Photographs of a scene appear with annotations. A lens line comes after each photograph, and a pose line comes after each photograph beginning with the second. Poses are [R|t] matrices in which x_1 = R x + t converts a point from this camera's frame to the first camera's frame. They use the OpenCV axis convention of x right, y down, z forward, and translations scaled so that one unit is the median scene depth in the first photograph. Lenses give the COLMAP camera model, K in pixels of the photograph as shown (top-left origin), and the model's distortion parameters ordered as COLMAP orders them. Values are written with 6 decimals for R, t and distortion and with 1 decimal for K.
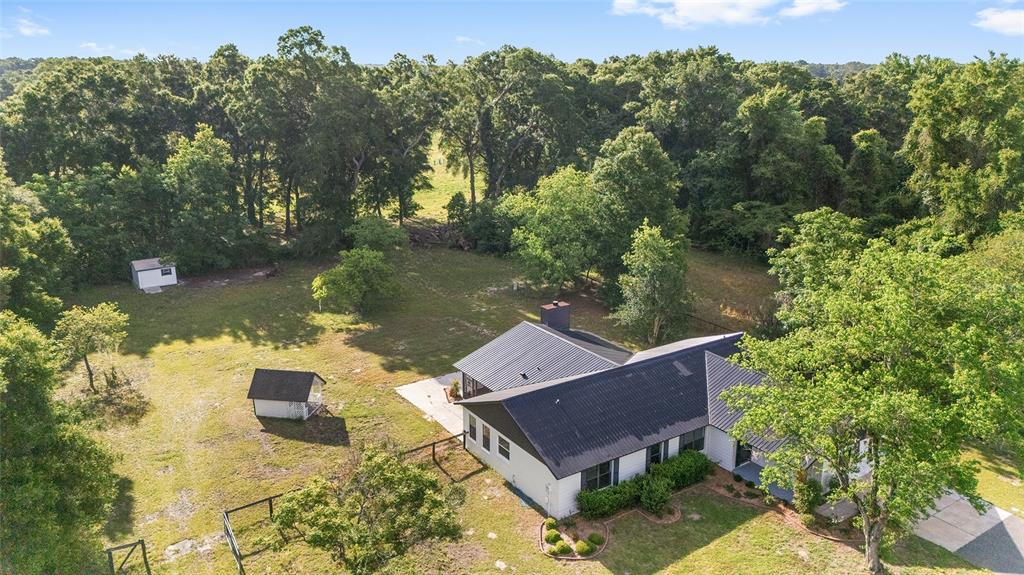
lens RADIAL K [[720.0, 0, 471.5], [0, 720.0, 288.4], [0, 0, 1]] dist [0.097808, -0.087339]
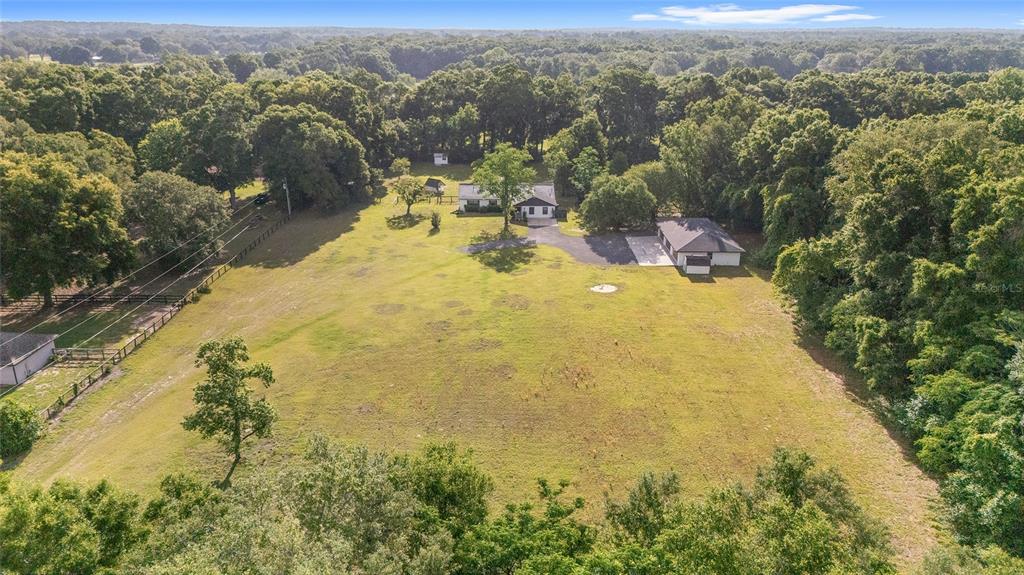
lens RADIAL K [[747.9, 0, 515.1], [0, 747.9, 286.5], [0, 0, 1]] dist [0.088044, -0.106240]
pose [[0.852602, 0.178665, -0.491068, 1.096884], [-0.154488, 0.983910, 0.089749, 0.133587], [0.499202, -0.000656, 0.866485, -1.107070]]
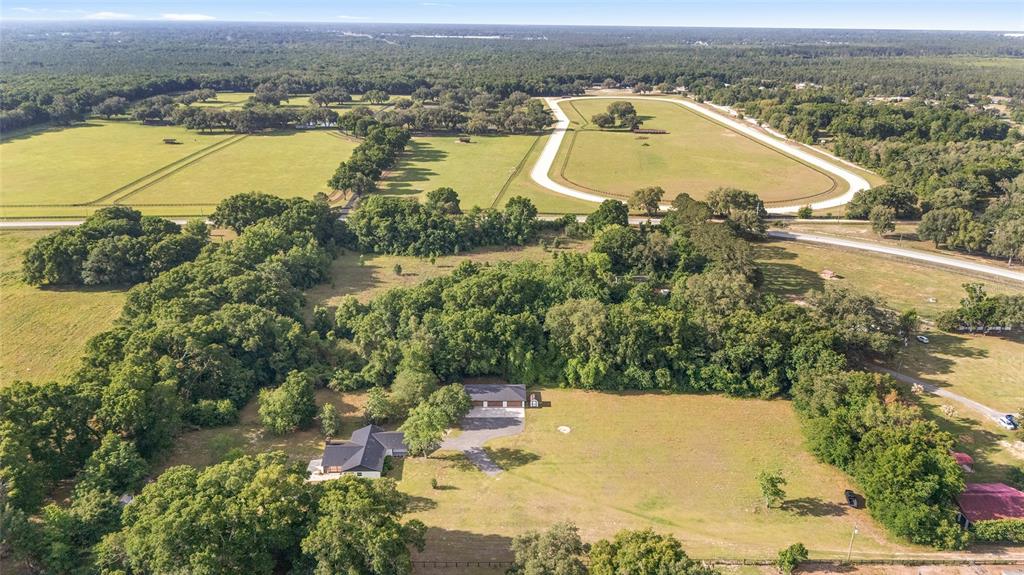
lens RADIAL K [[747.9, 0, 515.1], [0, 747.9, 286.5], [0, 0, 1]] dist [0.088044, -0.106240]
pose [[0.509576, -0.280804, 0.813316, -1.396587], [0.228721, 0.955446, 0.186573, -0.741405], [-0.829470, 0.090949, 0.551098, -1.238088]]
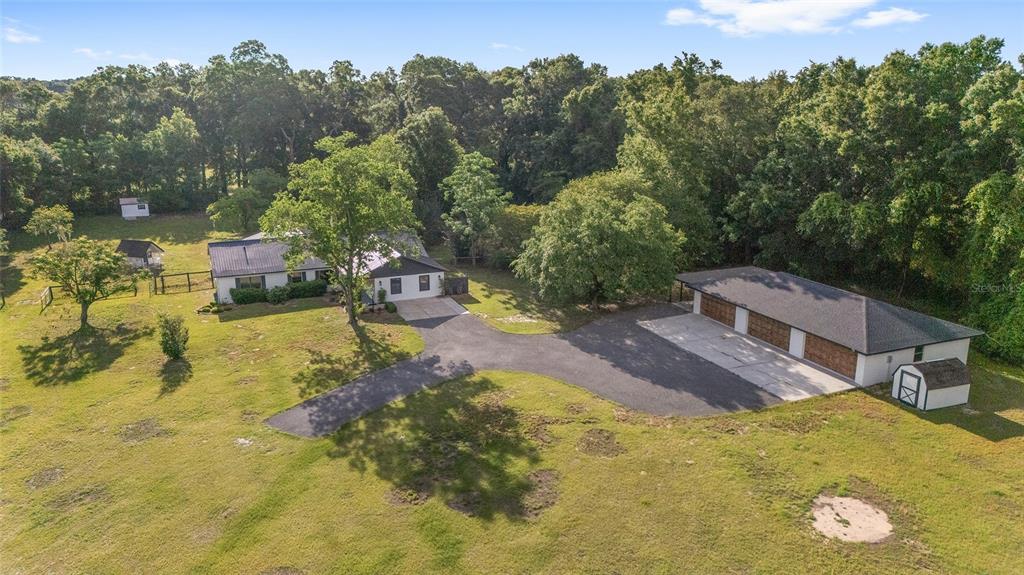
lens RADIAL K [[747.9, 0, 515.1], [0, 747.9, 286.5], [0, 0, 1]] dist [0.088044, -0.106240]
pose [[0.989750, 0.039793, -0.137153, 0.482304], [-0.043066, 0.998852, -0.020984, 0.121586], [0.136161, 0.026676, 0.990328, -0.359308]]
